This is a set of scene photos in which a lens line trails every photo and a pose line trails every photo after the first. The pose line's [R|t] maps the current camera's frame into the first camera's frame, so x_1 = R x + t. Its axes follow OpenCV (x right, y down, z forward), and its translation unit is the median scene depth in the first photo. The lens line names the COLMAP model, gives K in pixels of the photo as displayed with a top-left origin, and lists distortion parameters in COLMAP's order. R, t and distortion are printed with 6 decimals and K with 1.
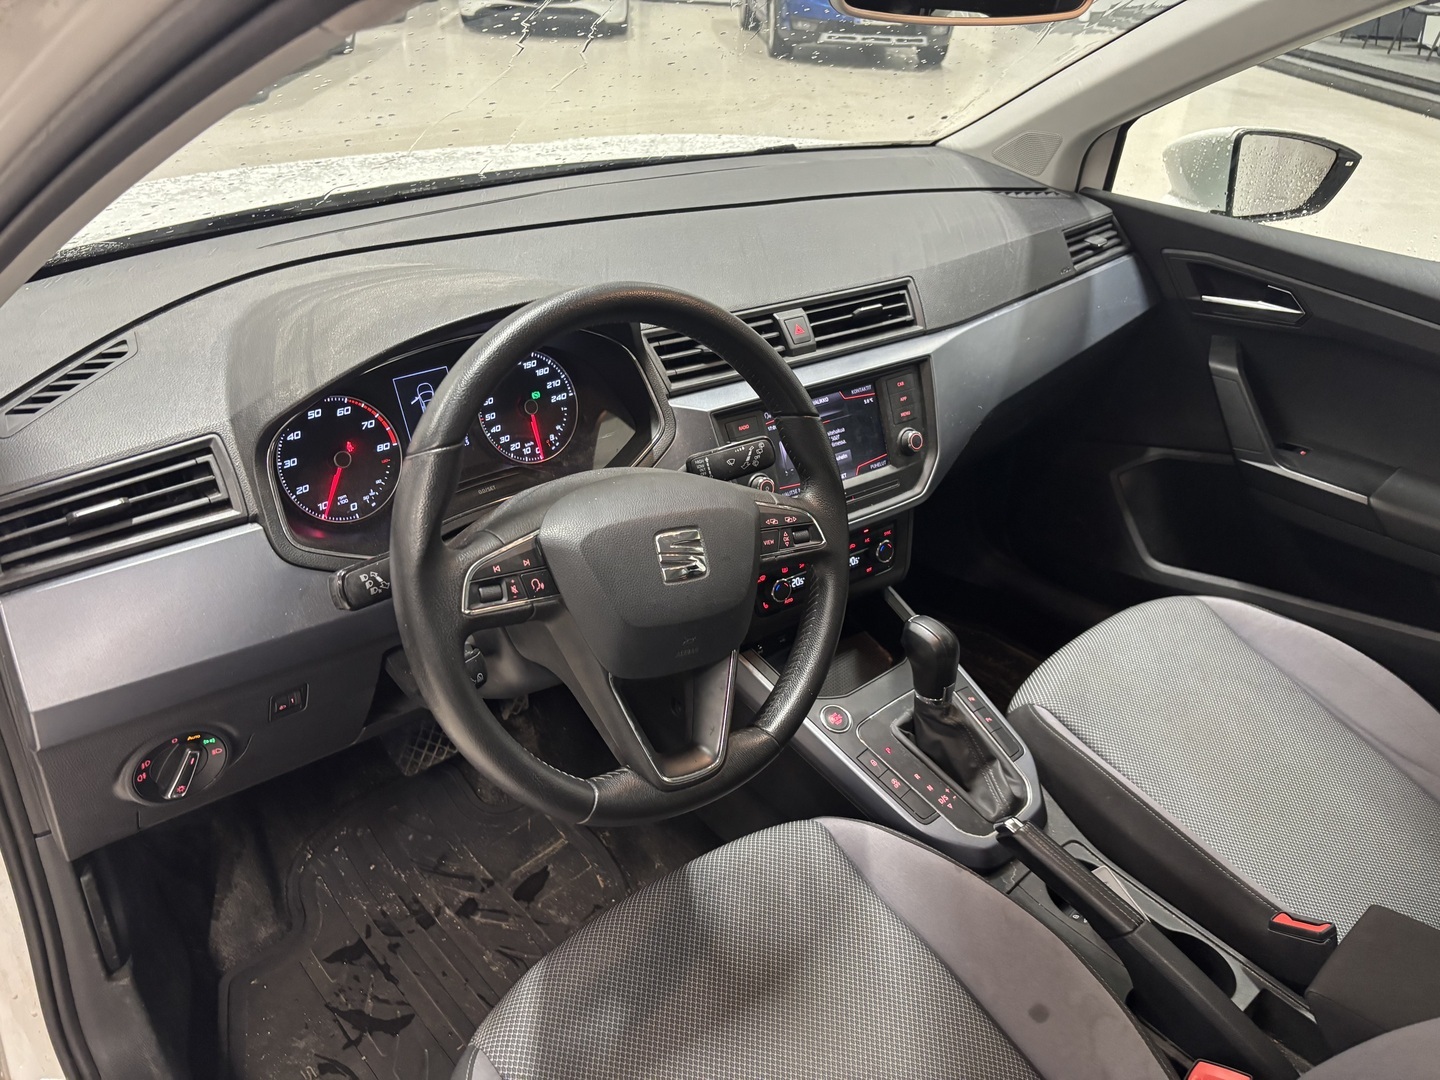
lens RADIAL K [[1093.1, 0, 720.0], [0, 1093.1, 540.0], [0, 0, 1]] dist [0.001322, -0.003454]
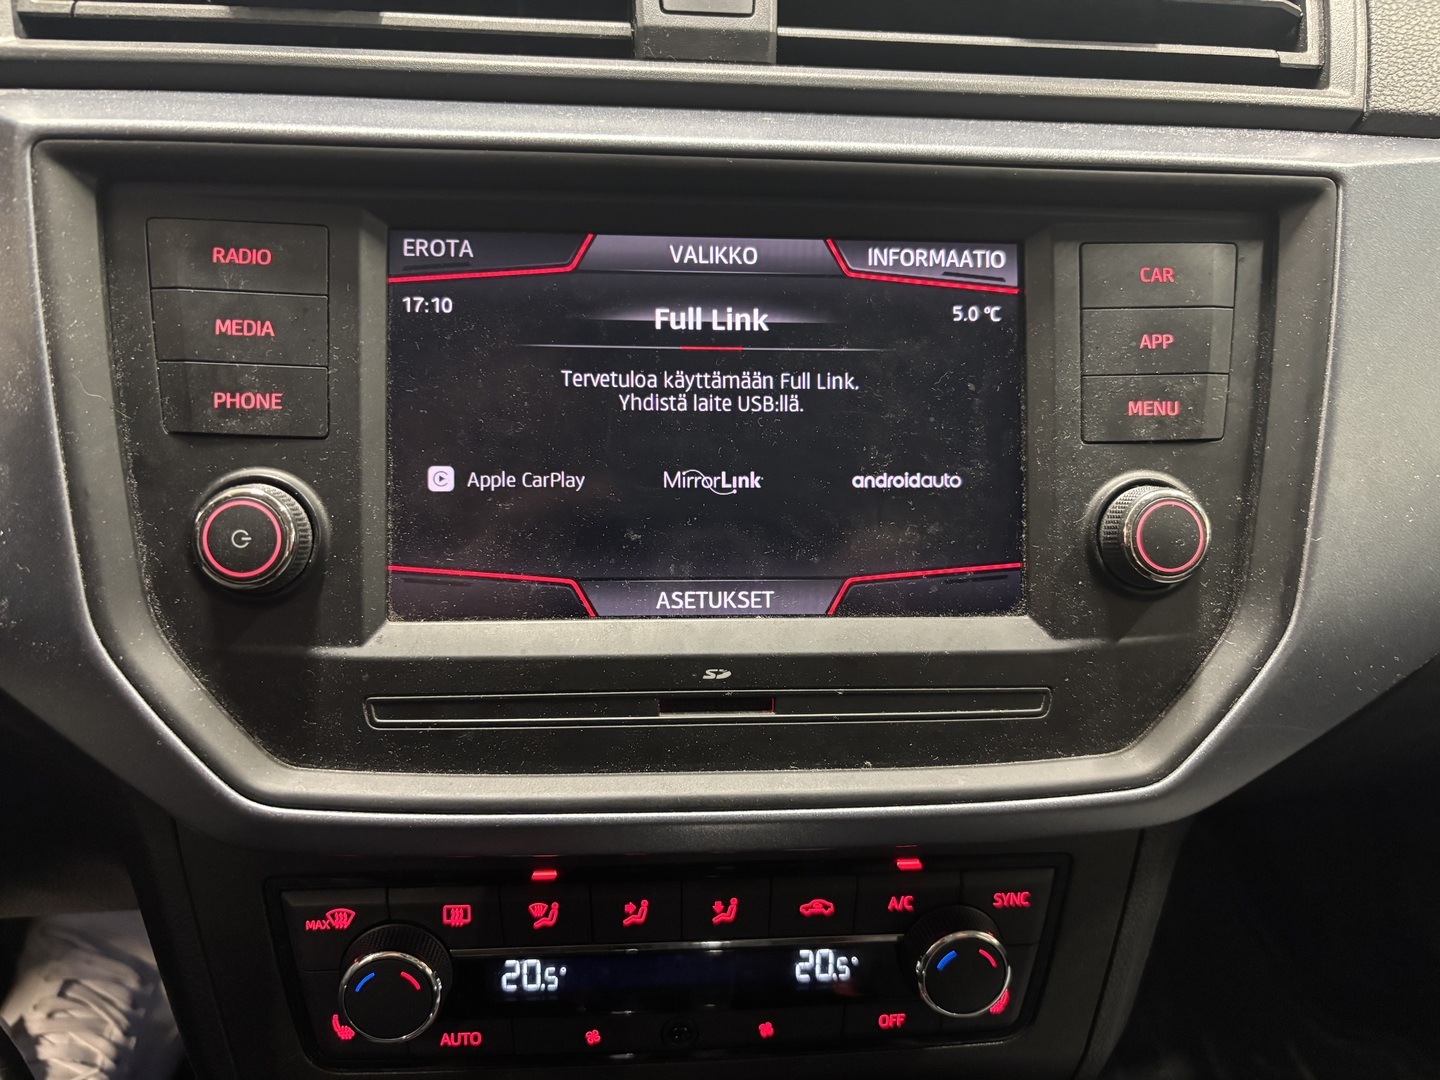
lens RADIAL K [[1160.9, 0, 720.0], [0, 1160.9, 540.0], [0, 0, 1]] dist [-0.041028, 0.000062]
pose [[0.855860, 0.204146, -0.475213, 0.239158], [-0.263134, 0.962875, -0.060267, -0.059594], [0.445268, 0.176625, 0.877804, 0.861681]]
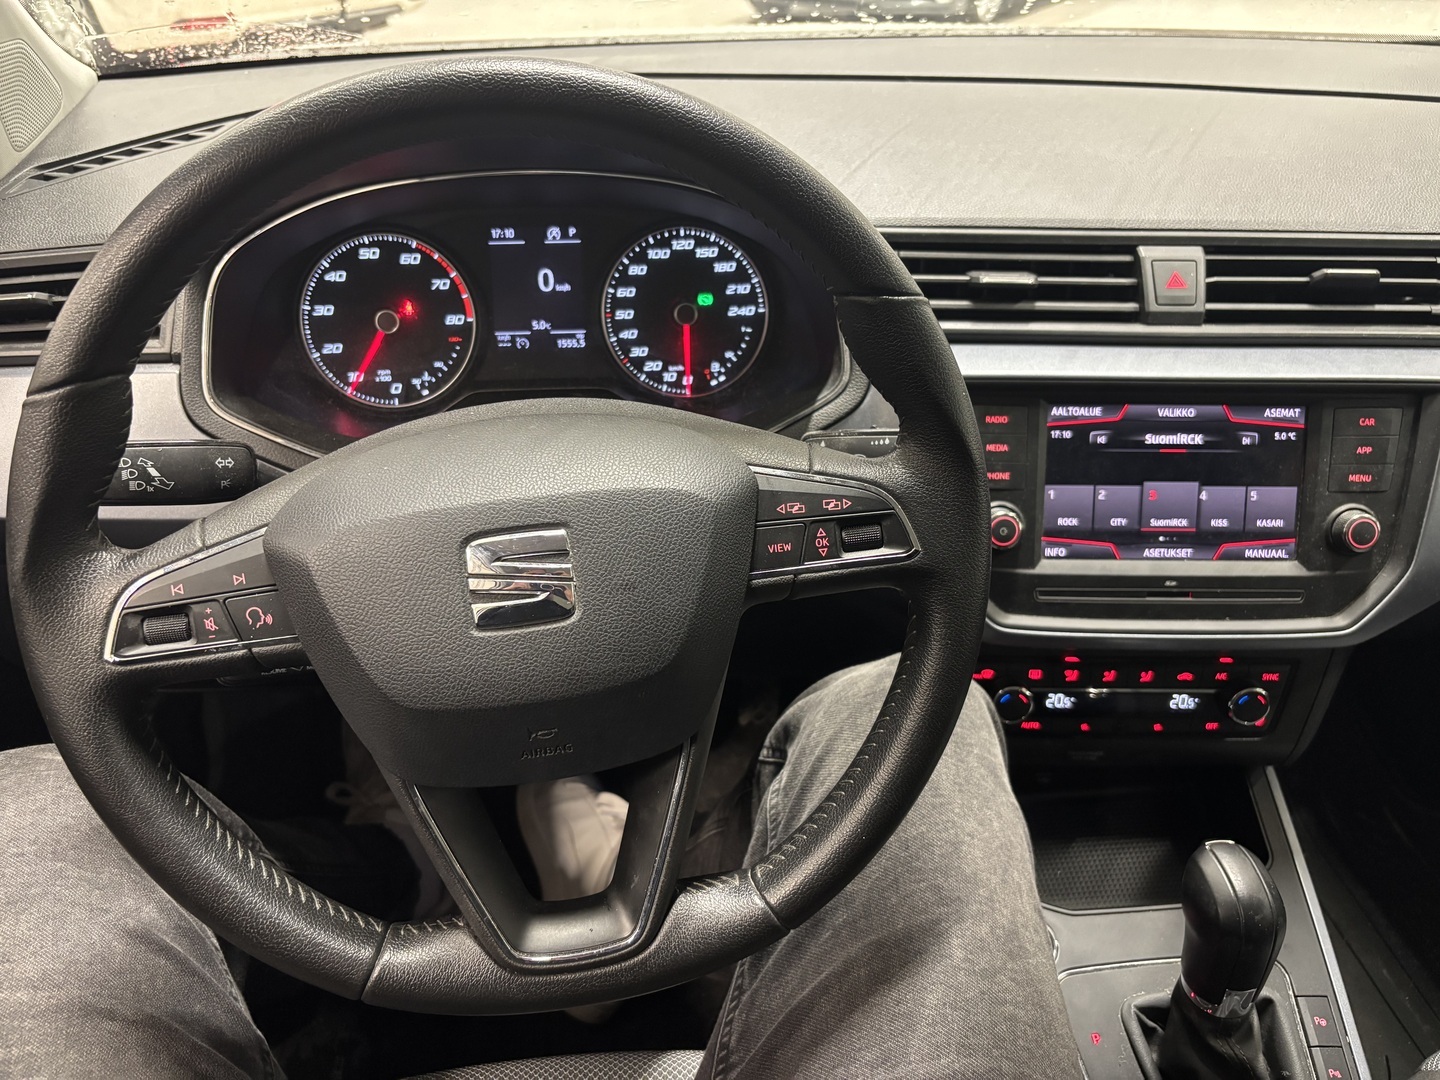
lens RADIAL K [[1093.1, 0, 720.0], [0, 1093.1, 540.0], [0, 0, 1]] dist [0.001322, -0.003454]
pose [[0.807430, 0.290997, -0.513203, 0.226758], [-0.276975, 0.955039, 0.105758, -0.064102], [0.520905, 0.056752, 0.851726, 0.435062]]
